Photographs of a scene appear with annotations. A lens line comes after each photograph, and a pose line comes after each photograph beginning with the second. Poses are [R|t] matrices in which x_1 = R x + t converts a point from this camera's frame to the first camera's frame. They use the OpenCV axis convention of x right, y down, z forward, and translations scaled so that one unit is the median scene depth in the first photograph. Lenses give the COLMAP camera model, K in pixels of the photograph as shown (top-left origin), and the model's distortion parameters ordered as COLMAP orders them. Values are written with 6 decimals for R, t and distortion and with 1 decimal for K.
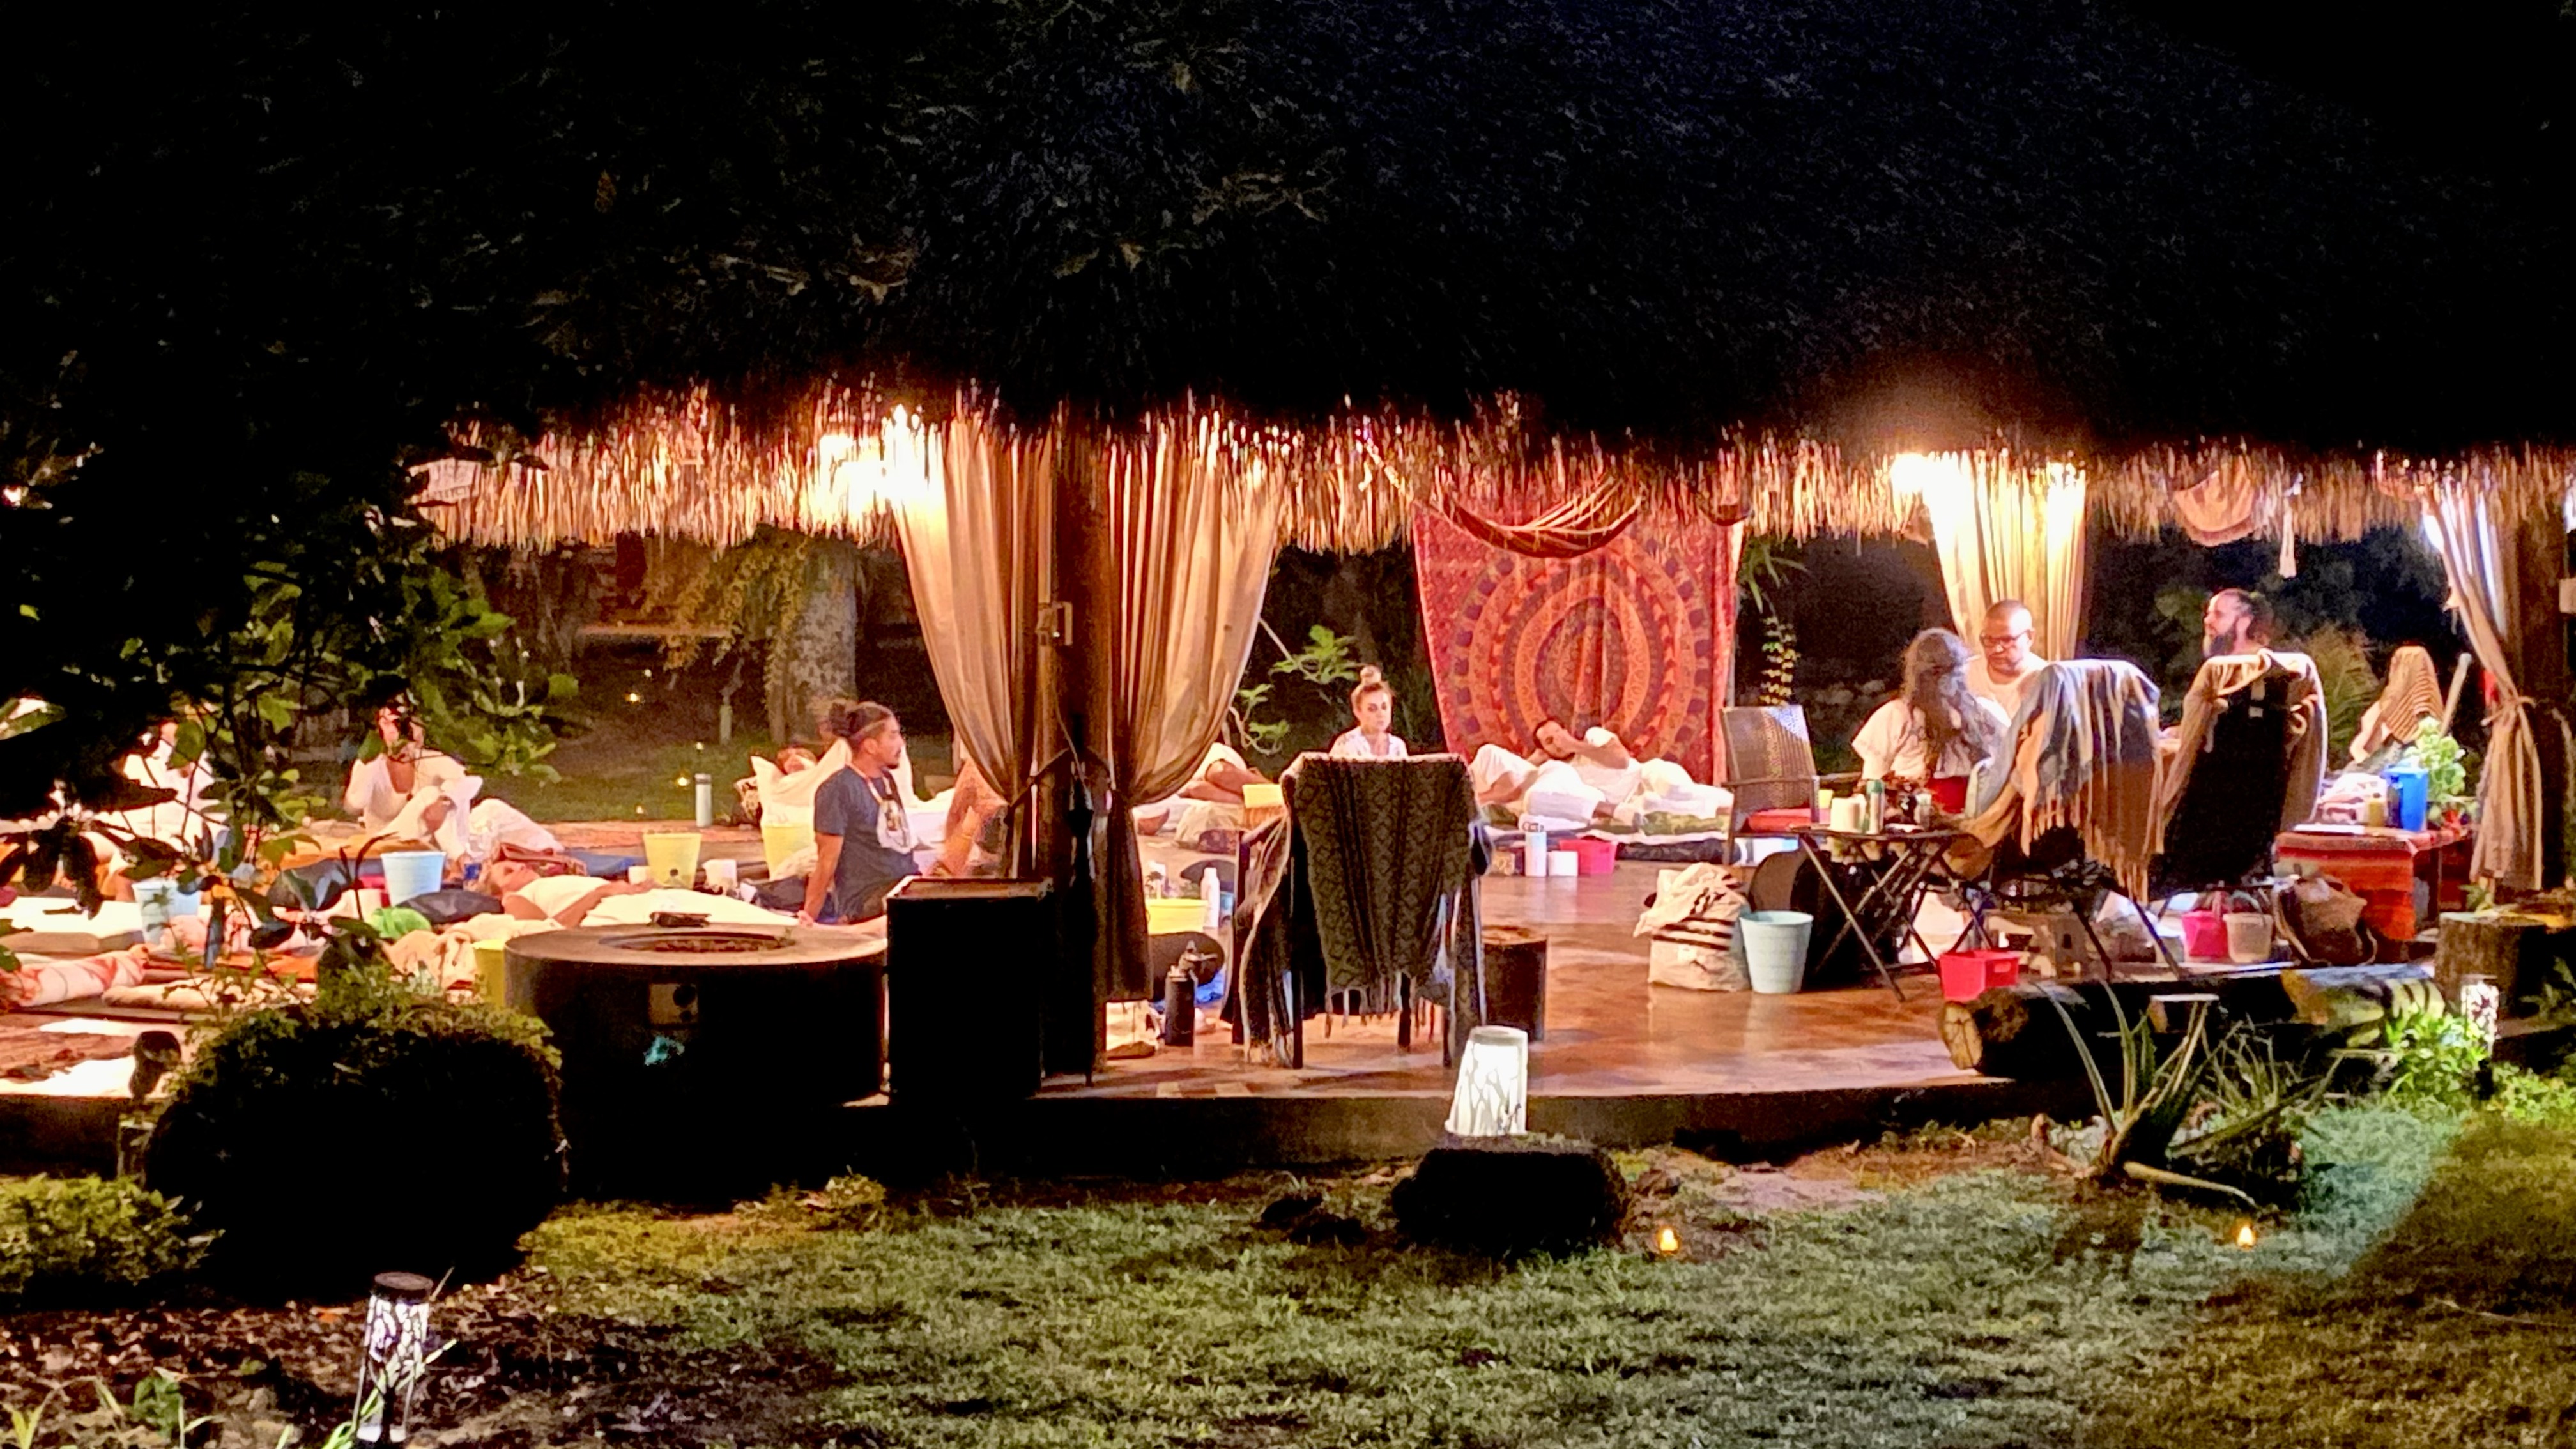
lens RADIAL K [[4028.9, 0, 1287.7], [0, 4028.9, 721.2], [0, 0, 1]] dist [0.146107, -0.139335]
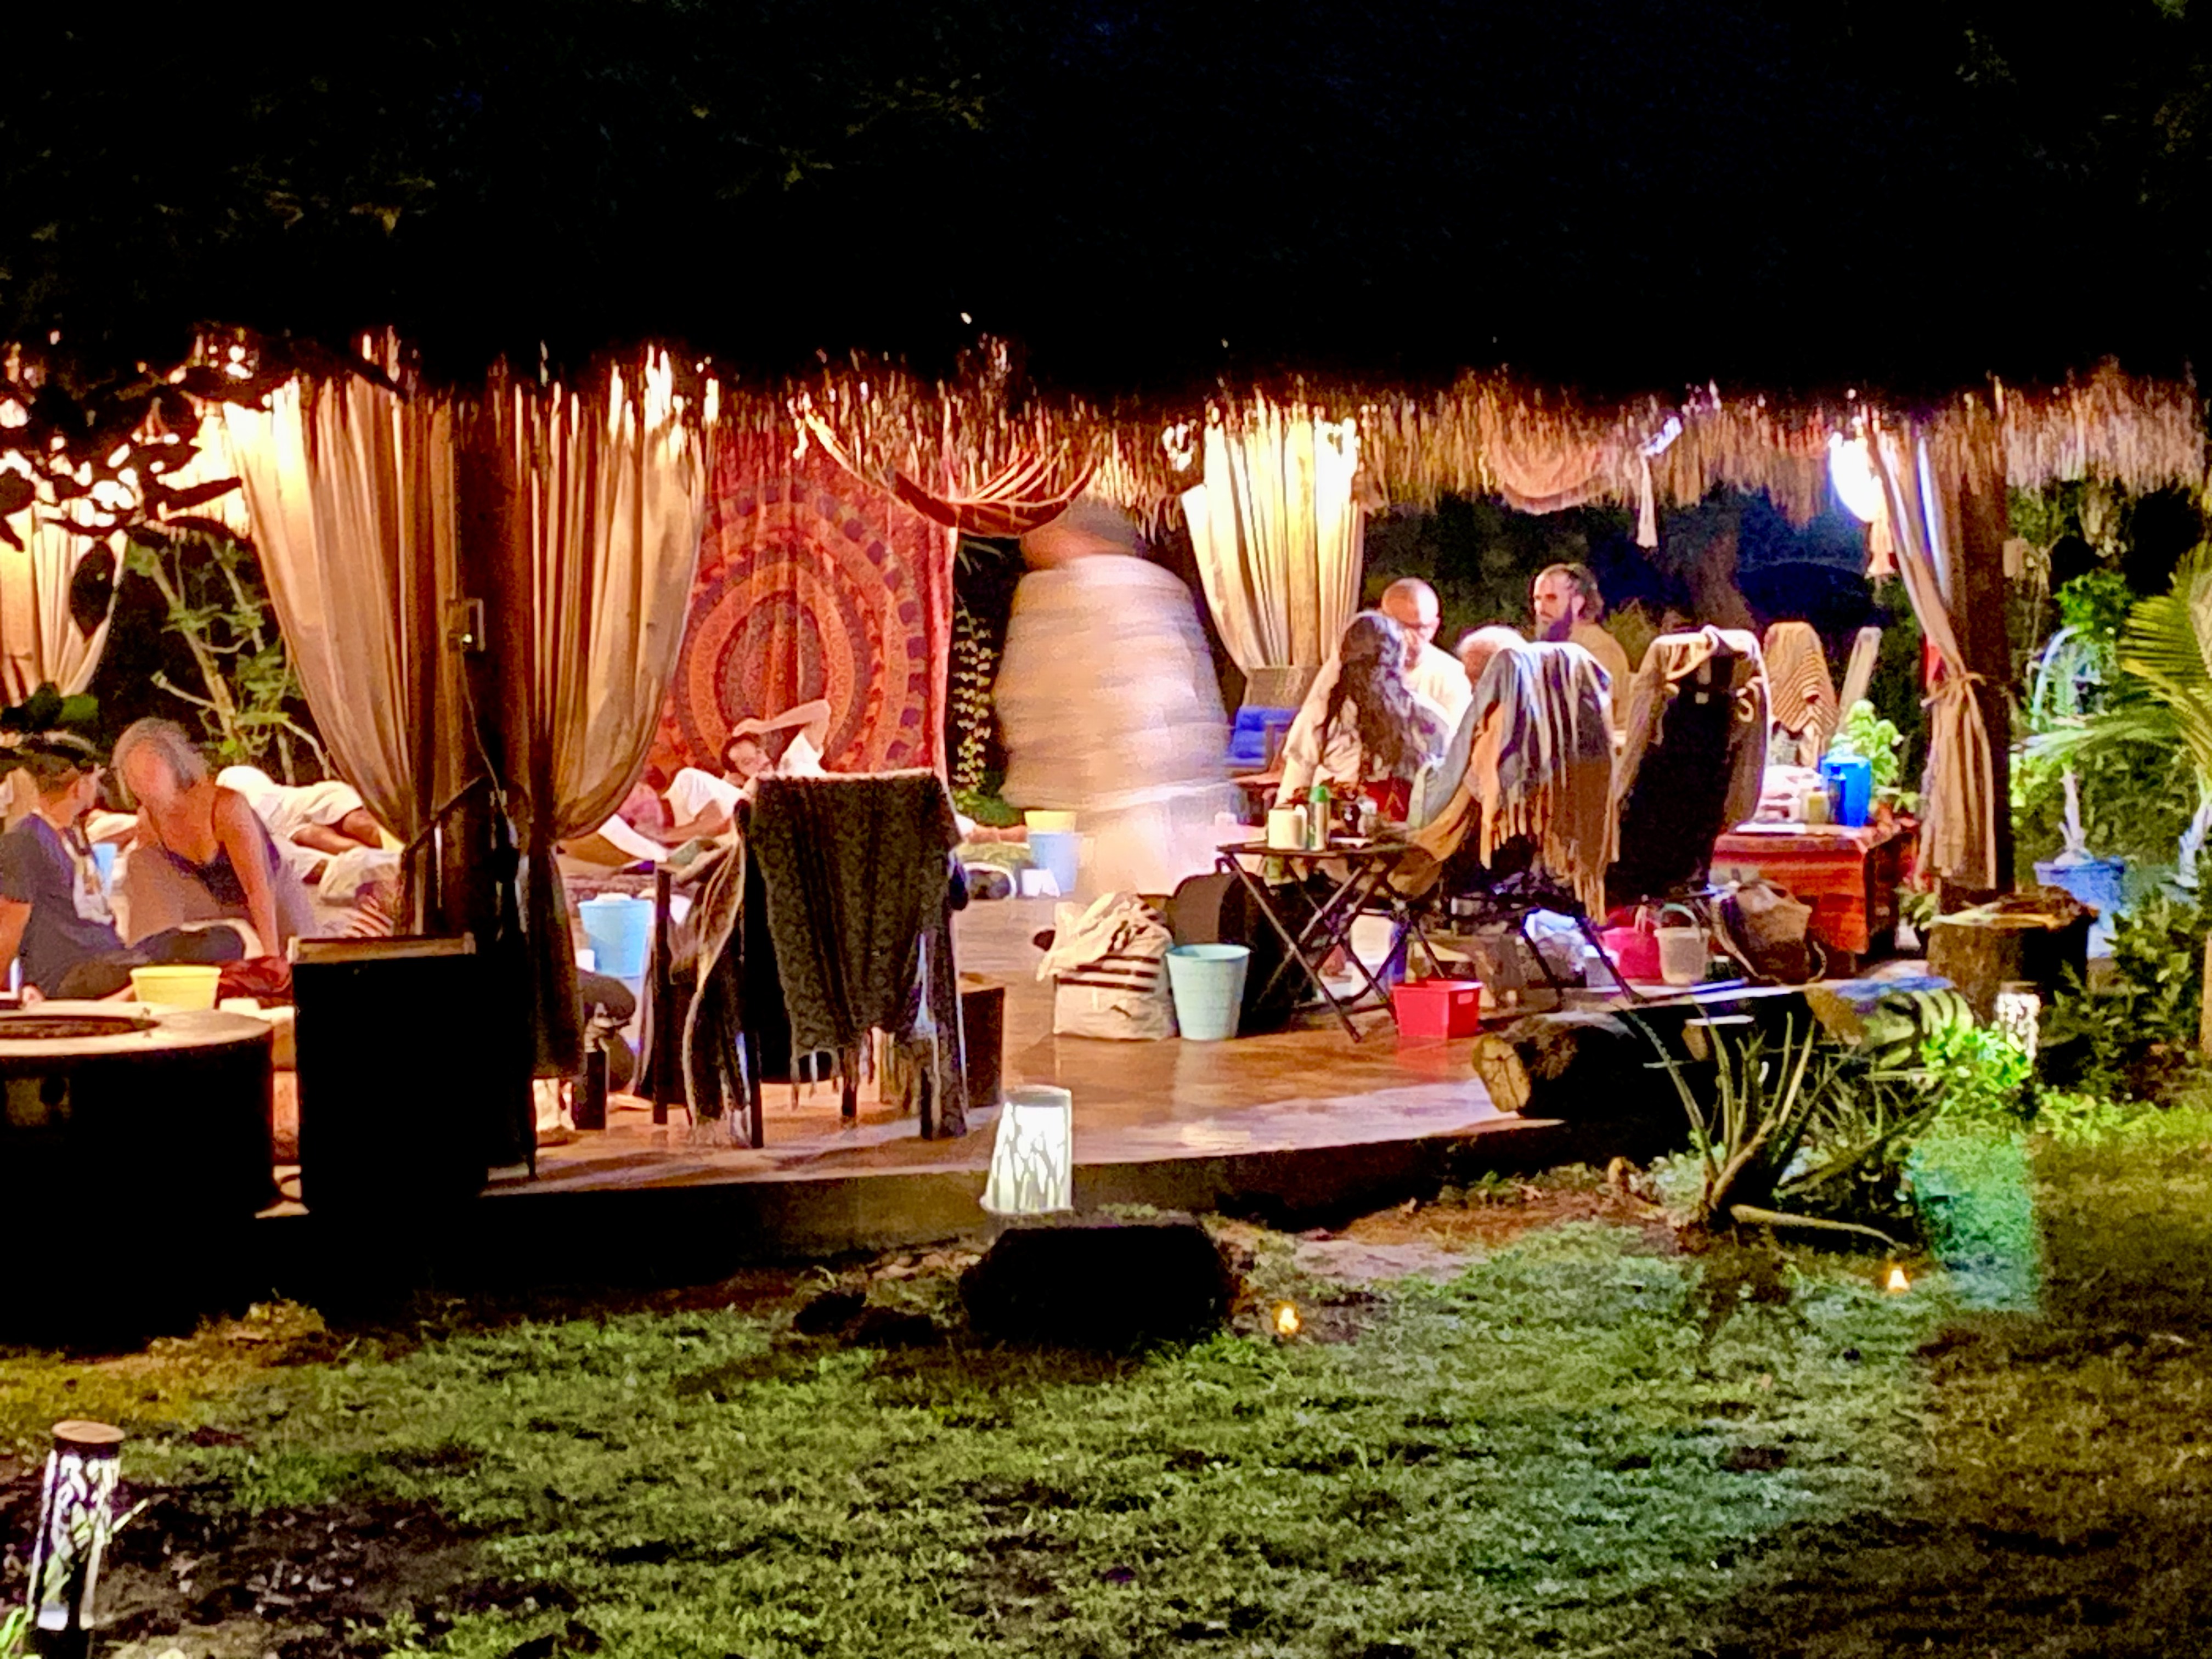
lens RADIAL K [[4839.3, 0, 1106.1], [0, 4839.3, 831.4], [0, 0, 1]] dist [0.167291, 0.046521]
pose [[0.977413, -0.033169, 0.208717, -0.123487], [0.029543, 0.999354, 0.020466, 0.001459], [-0.209261, -0.013838, 0.977762, -0.002211]]
